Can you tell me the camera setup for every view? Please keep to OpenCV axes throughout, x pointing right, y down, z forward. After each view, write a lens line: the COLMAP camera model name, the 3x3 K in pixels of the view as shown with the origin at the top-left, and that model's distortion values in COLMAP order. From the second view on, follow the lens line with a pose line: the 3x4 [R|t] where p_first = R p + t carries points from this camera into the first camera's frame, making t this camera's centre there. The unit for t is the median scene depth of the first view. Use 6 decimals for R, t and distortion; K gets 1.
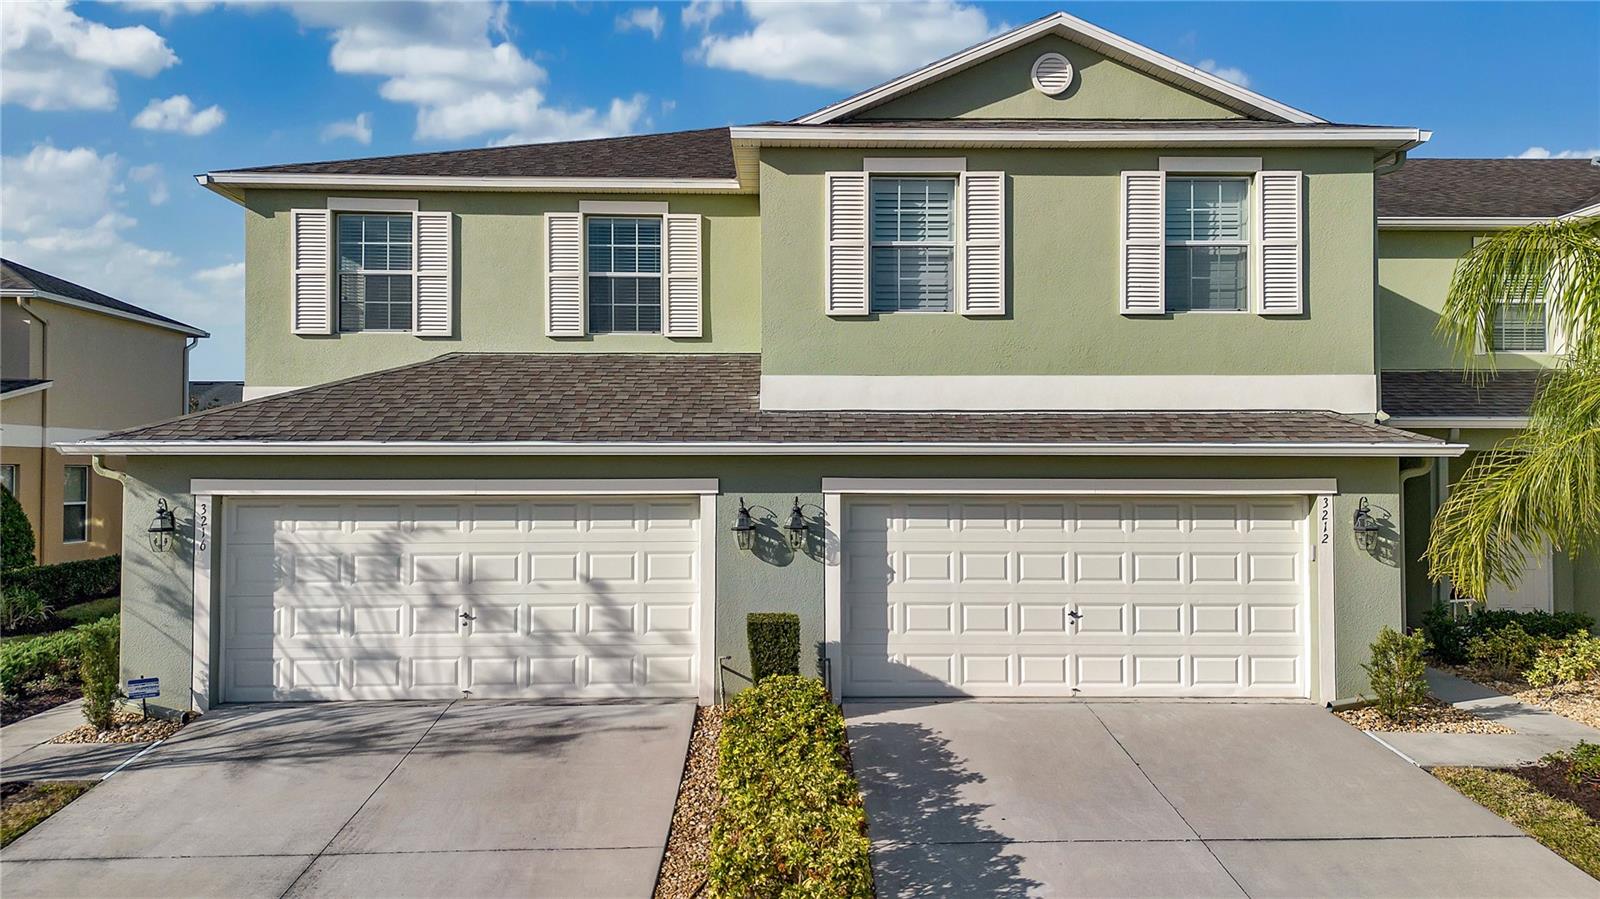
lens RADIAL K [[1130.5, 0, 810.9], [0, 1130.5, 452.8], [0, 0, 1]] dist [0.083257, -0.086745]
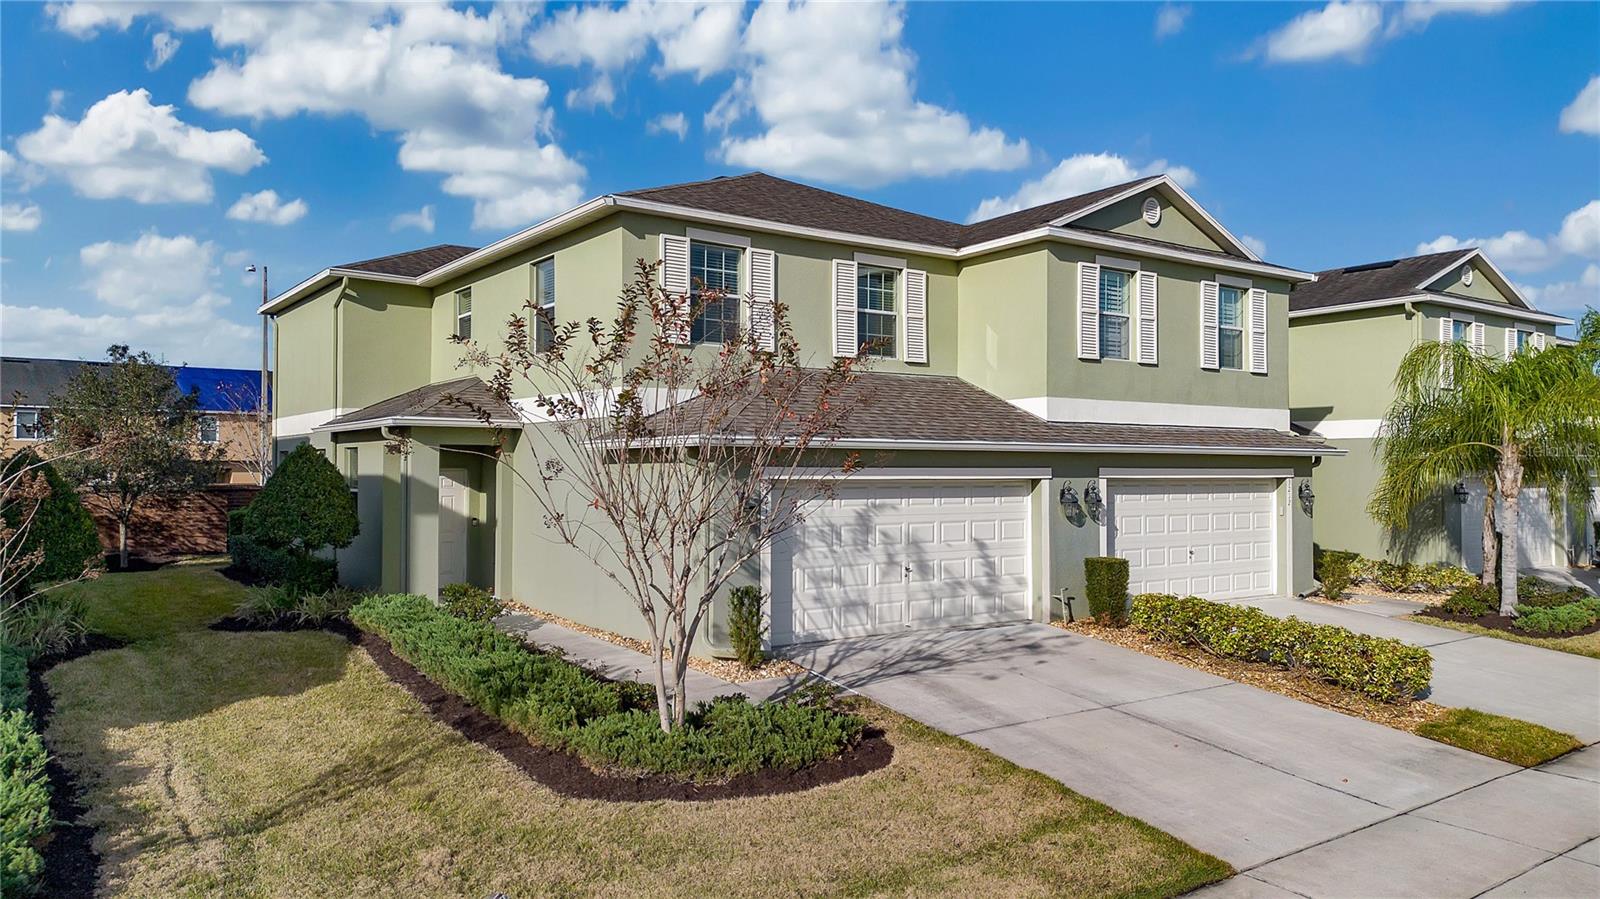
lens RADIAL K [[1134.6, 0, 796.1], [0, 1134.6, 444.6], [0, 0, 1]] dist [0.244211, -0.592592]
pose [[0.818467, 0.012684, 0.574414, -1.186141], [-0.014280, 0.999897, -0.001733, -0.000322], [-0.574376, -0.006784, 0.818563, -0.026746]]
